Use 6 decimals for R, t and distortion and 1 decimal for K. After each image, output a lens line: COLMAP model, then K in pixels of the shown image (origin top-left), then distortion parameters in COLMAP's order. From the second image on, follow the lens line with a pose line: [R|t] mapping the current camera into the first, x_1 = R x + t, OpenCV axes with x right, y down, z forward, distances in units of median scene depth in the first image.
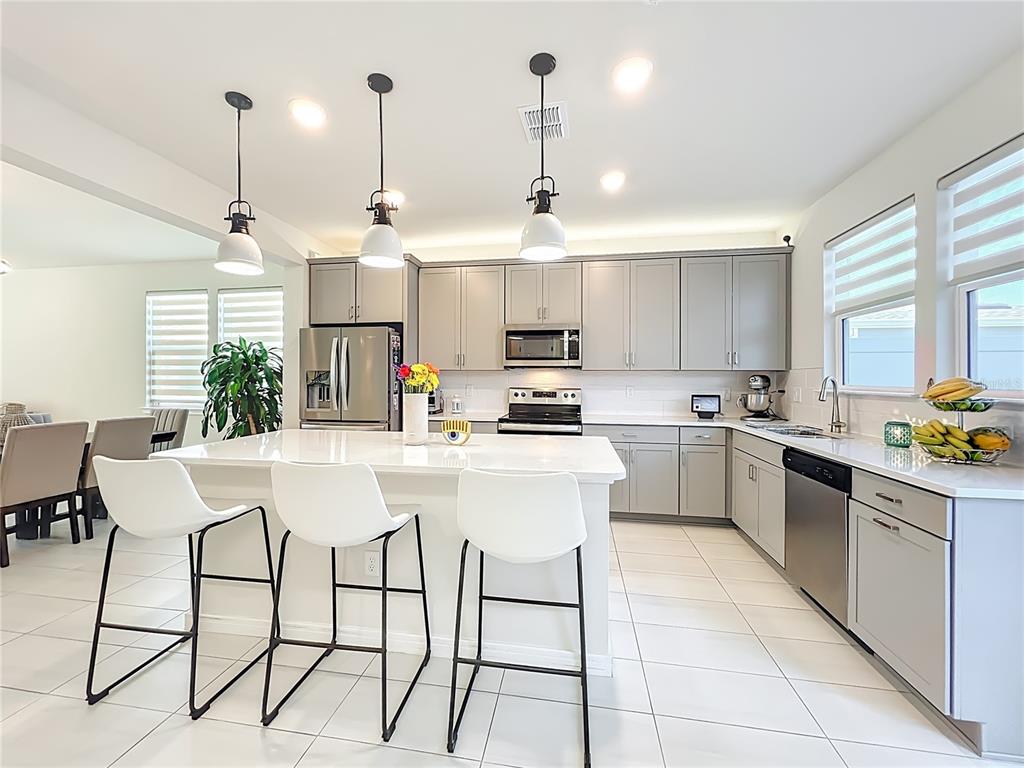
lens RADIAL K [[413.9, 0, 505.9], [0, 413.9, 378.0], [0, 0, 1]] dist [0.000484, -0.000024]
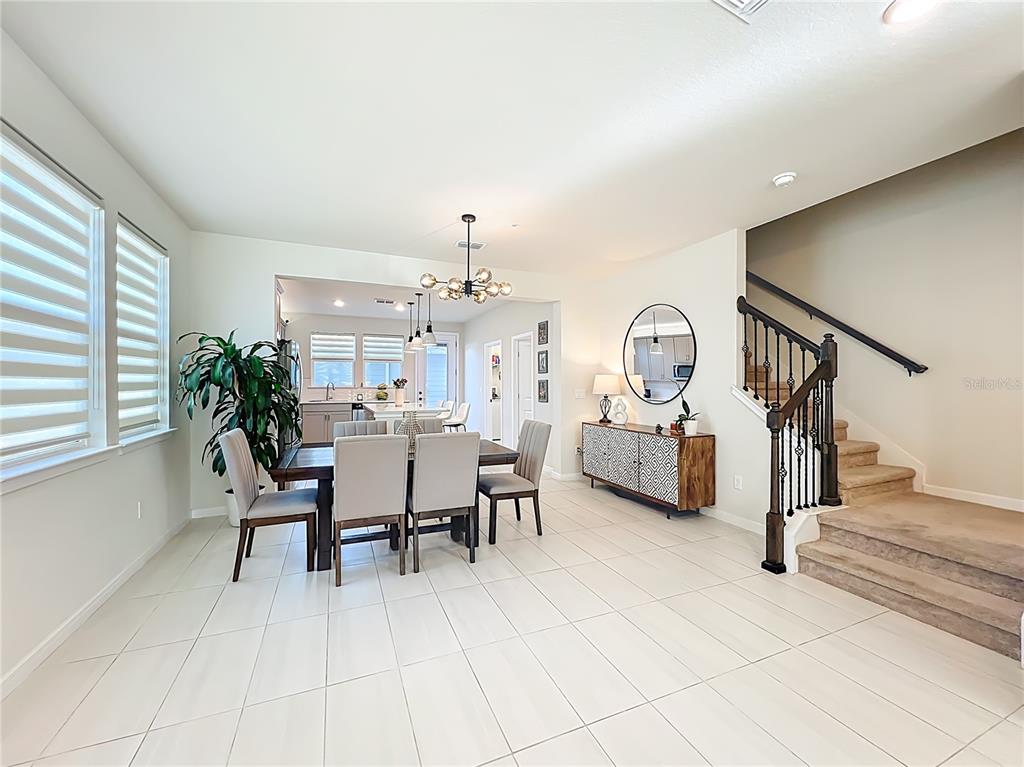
lens RADIAL K [[409.4, 0, 512.0], [0, 409.4, 383.5], [0, 0, 1]] dist [-0.002349, -0.000200]
pose [[-0.542710, -0.004147, 0.839910, -1.636220], [-0.005359, 0.999985, 0.001474, -0.003025], [-0.839903, -0.003700, -0.542723, 1.019603]]
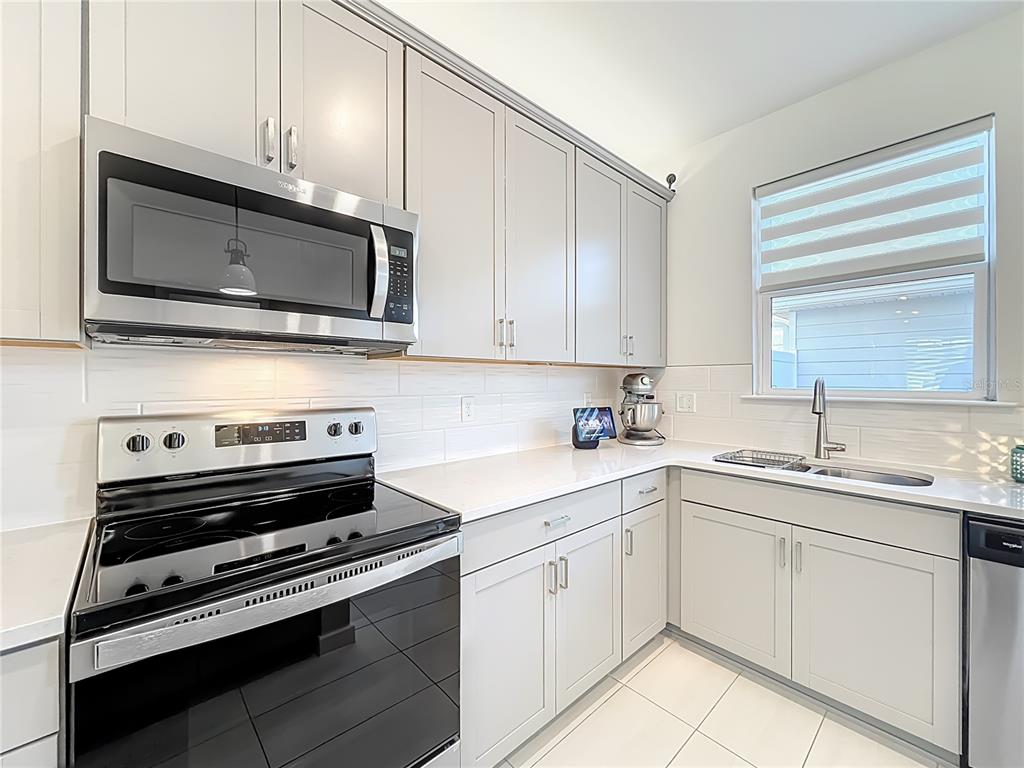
lens RADIAL K [[427.0, 0, 520.5], [0, 427.0, 372.8], [0, 0, 1]] dist [0.009704, 0.000126]
pose [[0.603310, 0.011734, 0.797420, -0.043837], [0.001702, 0.999871, -0.016001, 0.001345], [-0.797505, 0.011011, 0.603212, 0.666472]]
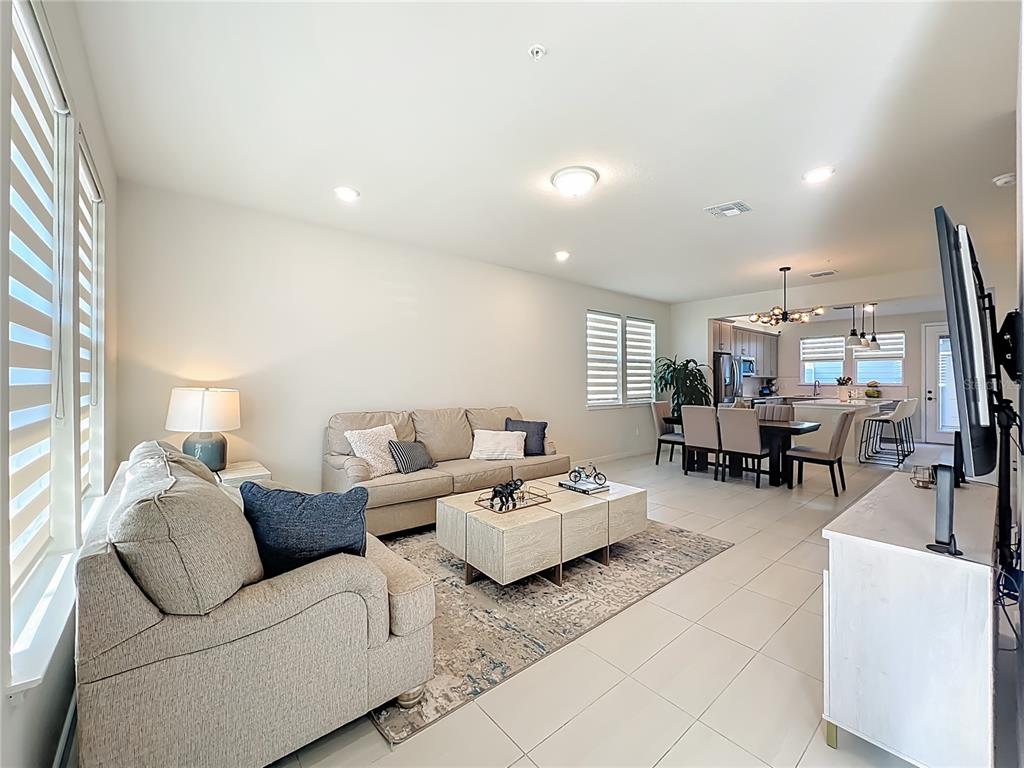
lens RADIAL K [[414.7, 0, 510.0], [0, 414.7, 375.0], [0, 0, 1]] dist [0.008420, 0.000078]
pose [[0.651494, 0.007999, 0.758612, -2.369488], [-0.001331, 0.999955, -0.009401, -0.006606], [-0.758653, 0.005115, 0.651475, 0.462979]]
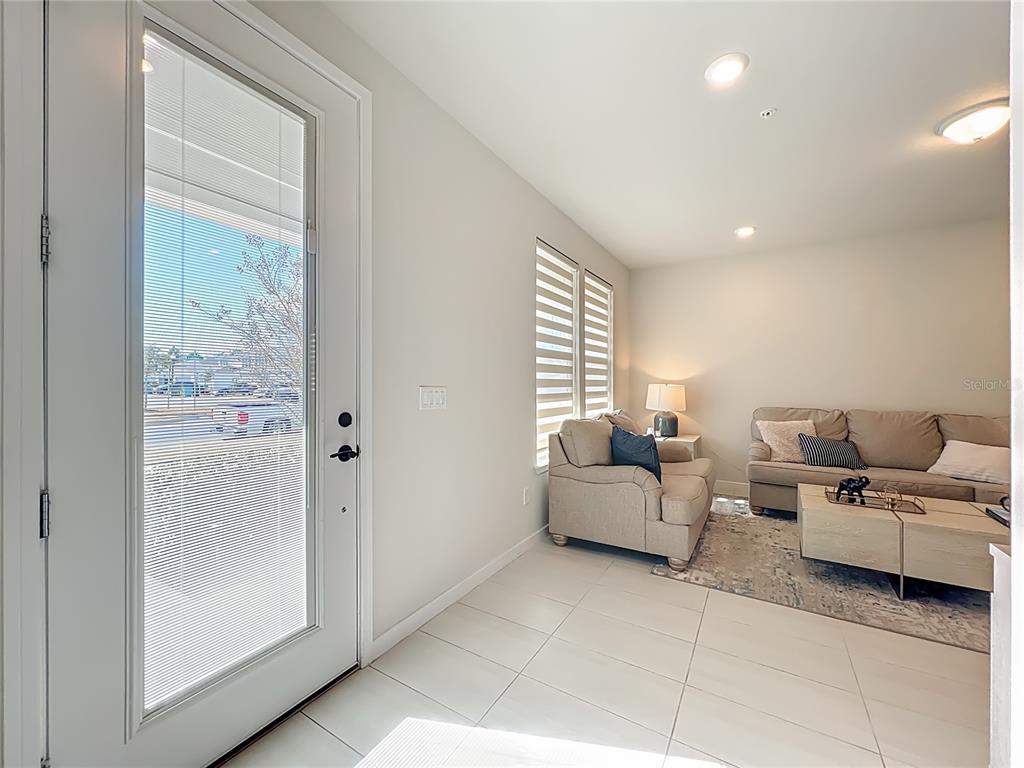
lens RADIAL K [[409.4, 0, 512.0], [0, 409.4, 384.0], [0, 0, 1]] dist [-0.002349, -0.000200]
pose [[0.926972, 0.000412, -0.375130, -2.134301], [-0.000828, 0.999999, -0.000946, 0.011191], [0.375129, 0.001187, 0.926972, 0.113011]]
